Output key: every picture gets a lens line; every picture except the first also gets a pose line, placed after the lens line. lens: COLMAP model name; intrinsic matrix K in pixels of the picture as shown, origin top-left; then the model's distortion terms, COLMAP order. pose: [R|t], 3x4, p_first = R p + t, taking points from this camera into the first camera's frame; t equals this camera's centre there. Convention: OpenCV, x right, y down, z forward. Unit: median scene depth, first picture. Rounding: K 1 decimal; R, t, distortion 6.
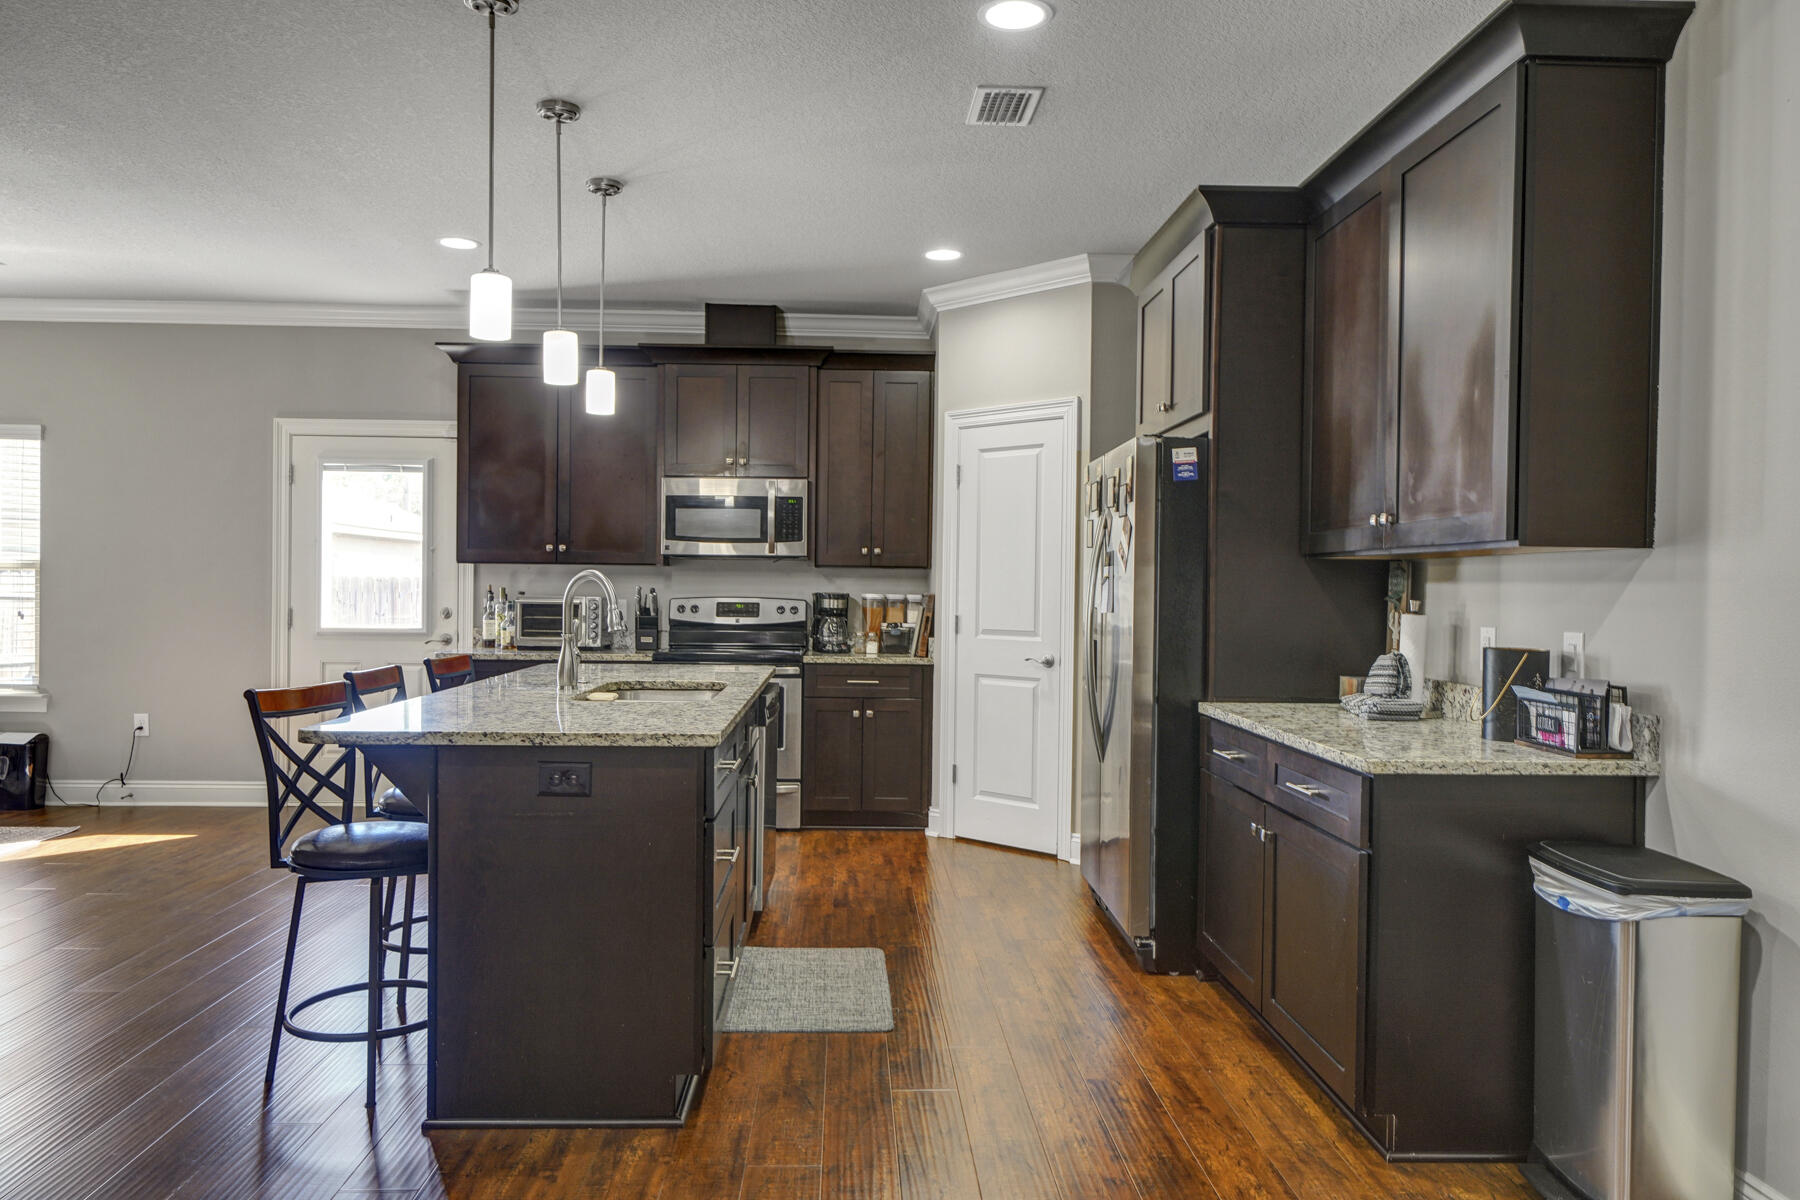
lens RADIAL K [[1215.2, 0, 900.0], [0, 1215.2, 600.0], [0, 0, 1]] dist [0.001496, 0.003393]
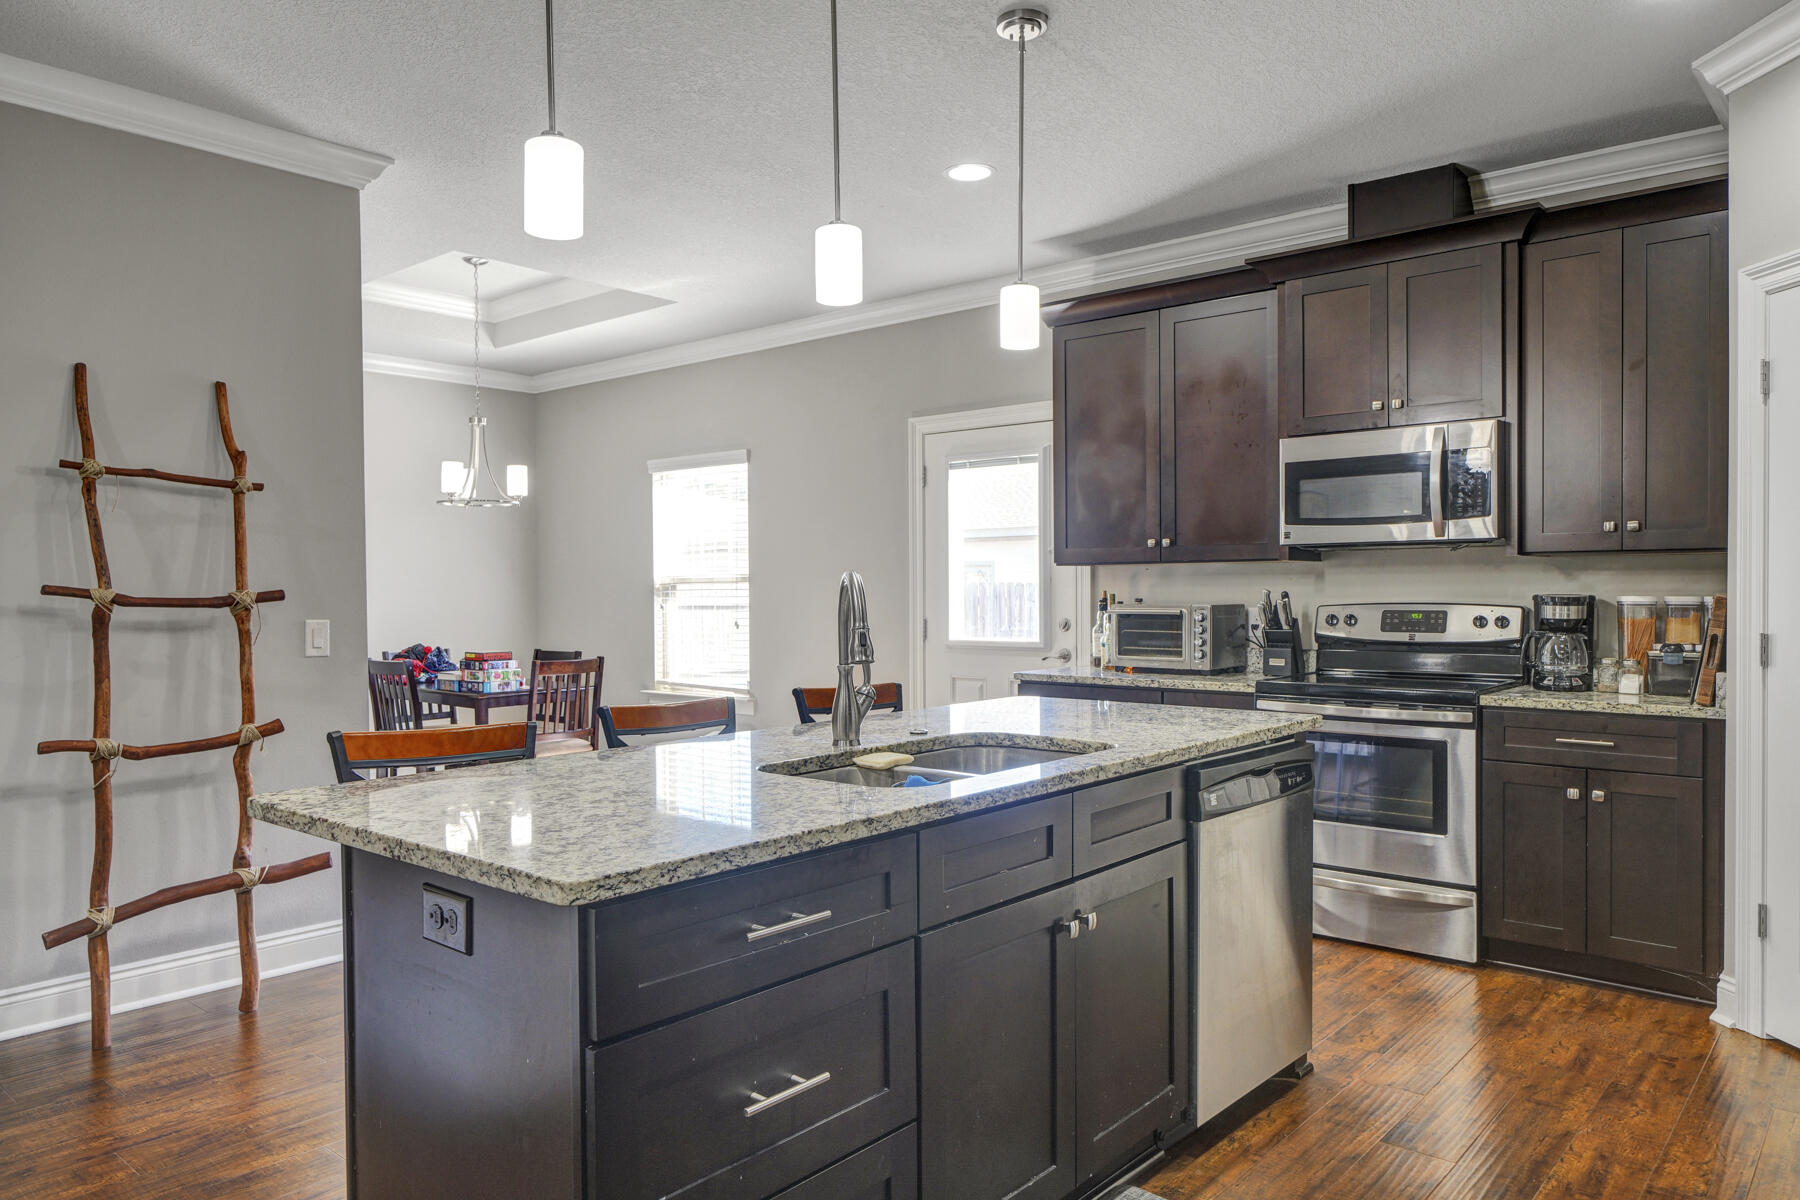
lens RADIAL K [[1215.2, 0, 900.0], [0, 1215.2, 600.0], [0, 0, 1]] dist [0.001496, 0.003393]
pose [[0.728776, -0.009901, -0.684680, 0.130354], [0.007690, 0.999951, -0.006275, -0.002059], [0.684709, -0.000692, 0.728816, 0.310189]]
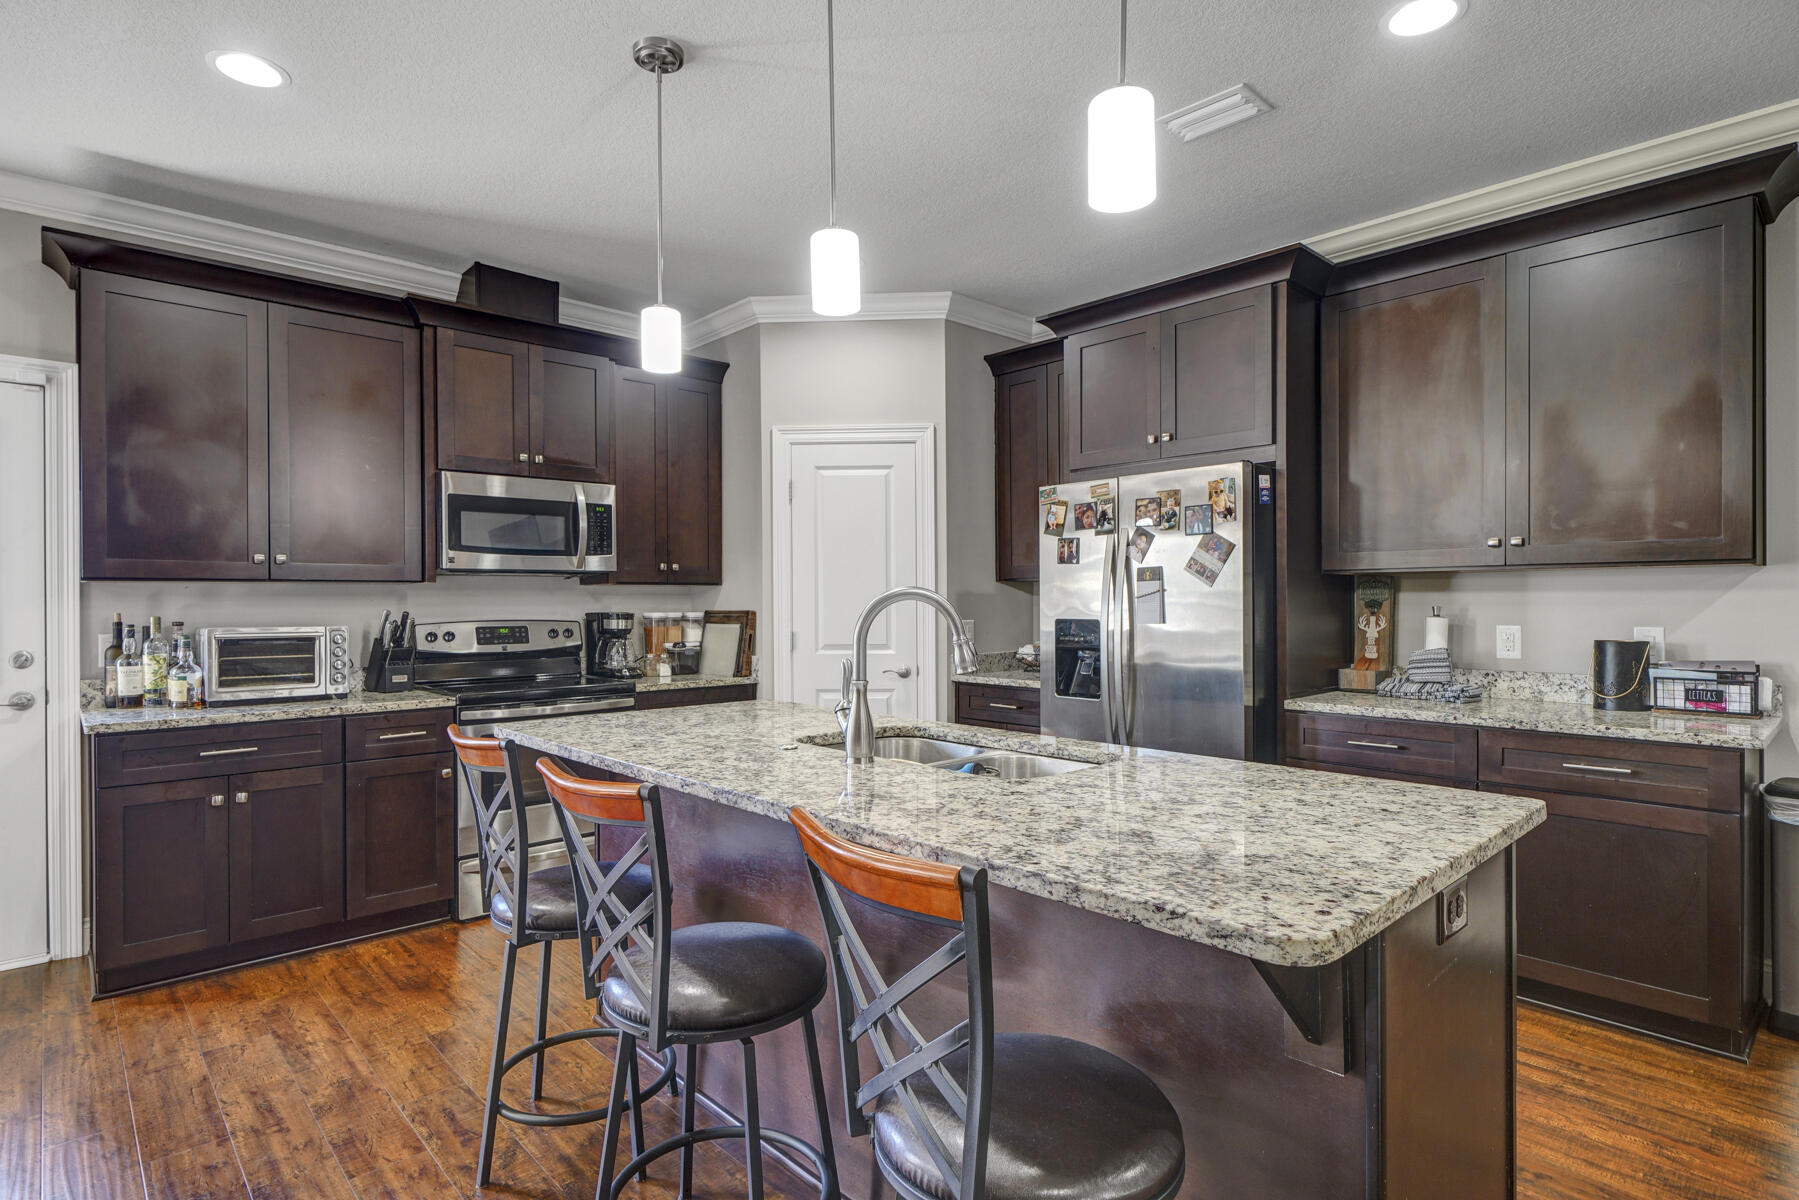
lens RADIAL K [[914.0, 0, 899.5], [0, 914.0, 600.0], [0, 0, 1]] dist [0.004829, 0.000504]
pose [[0.760291, -0.015861, 0.649389, -0.347288], [0.022341, 0.999749, -0.001738, -0.009491], [-0.649198, 0.015829, 0.760454, 0.352169]]
